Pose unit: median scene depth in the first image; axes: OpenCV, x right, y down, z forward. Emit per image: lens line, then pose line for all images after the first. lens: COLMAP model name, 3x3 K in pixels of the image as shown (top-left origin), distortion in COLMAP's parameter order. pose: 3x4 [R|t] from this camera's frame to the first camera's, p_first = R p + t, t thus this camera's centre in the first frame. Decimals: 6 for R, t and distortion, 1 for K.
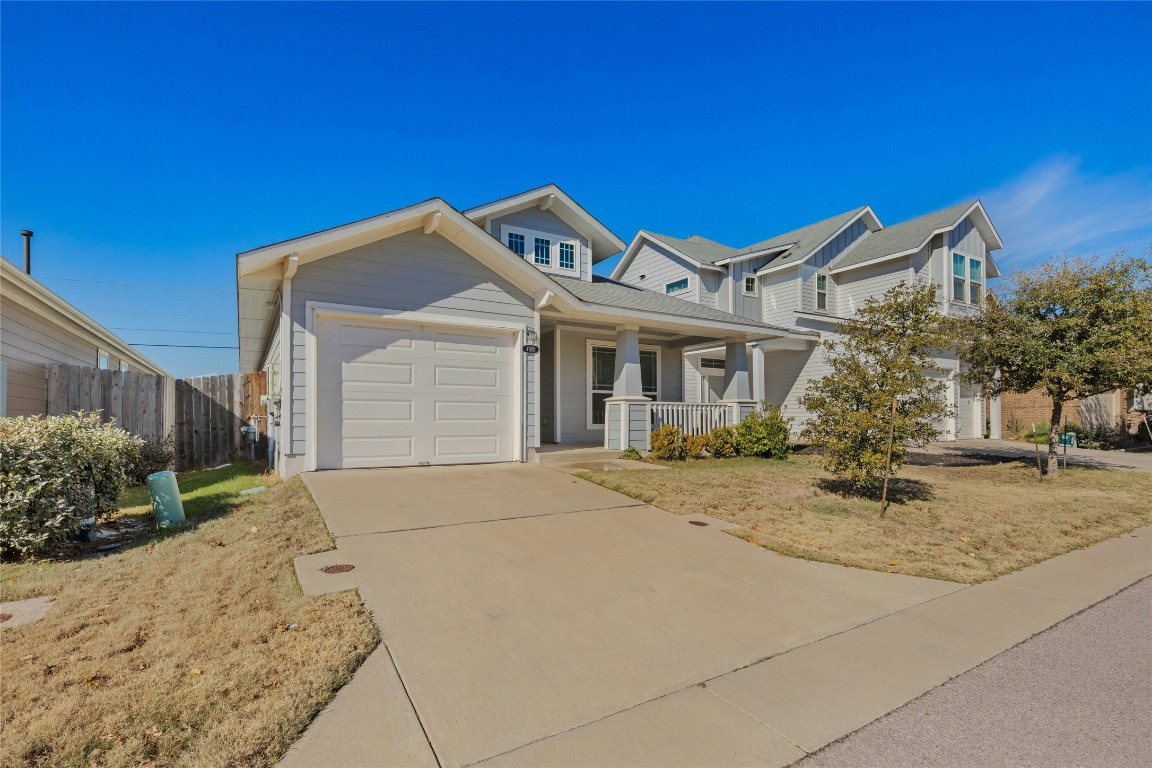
lens RADIAL K [[525.7, 0, 574.9], [0, 525.7, 419.1], [0, 0, 1]] dist [-0.000172, -0.000086]
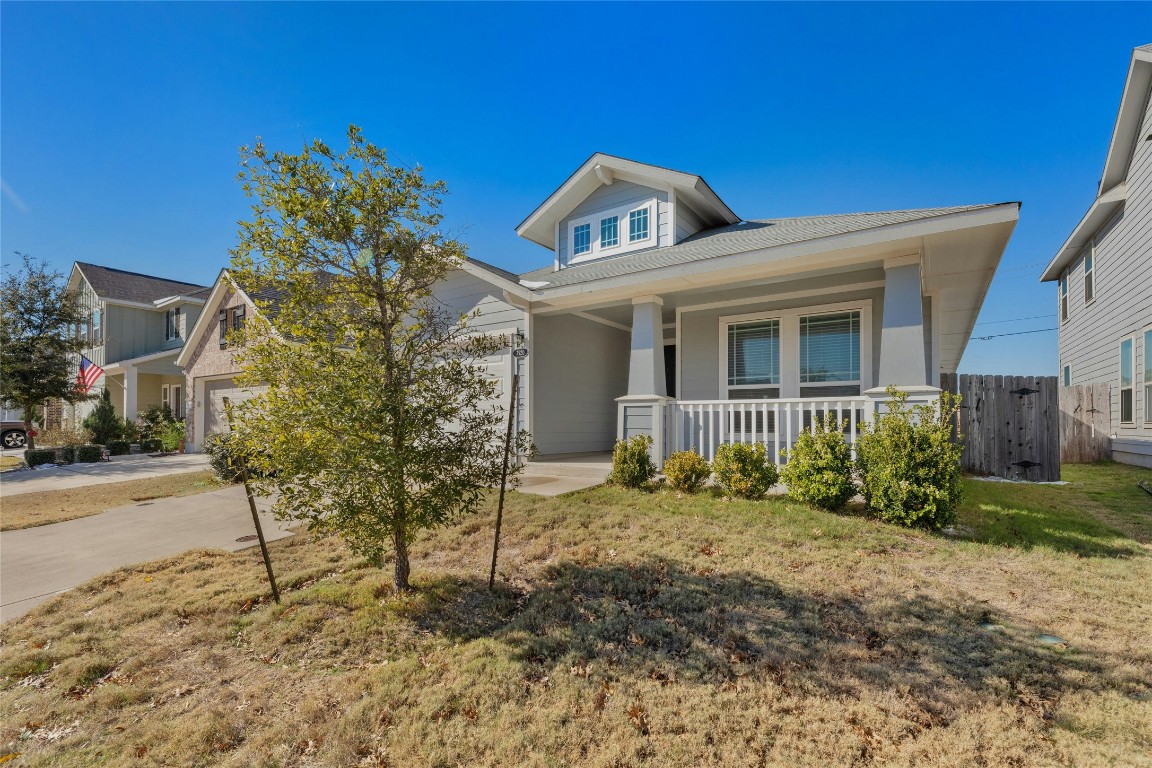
lens RADIAL K [[525.7, 0, 574.9], [0, 525.7, 419.1], [0, 0, 1]] dist [-0.000172, -0.000086]
pose [[0.398614, -0.005377, -0.917103, 0.692355], [-0.002438, 0.999973, -0.006923, -0.004832], [0.917116, 0.004996, 0.398590, 0.591323]]
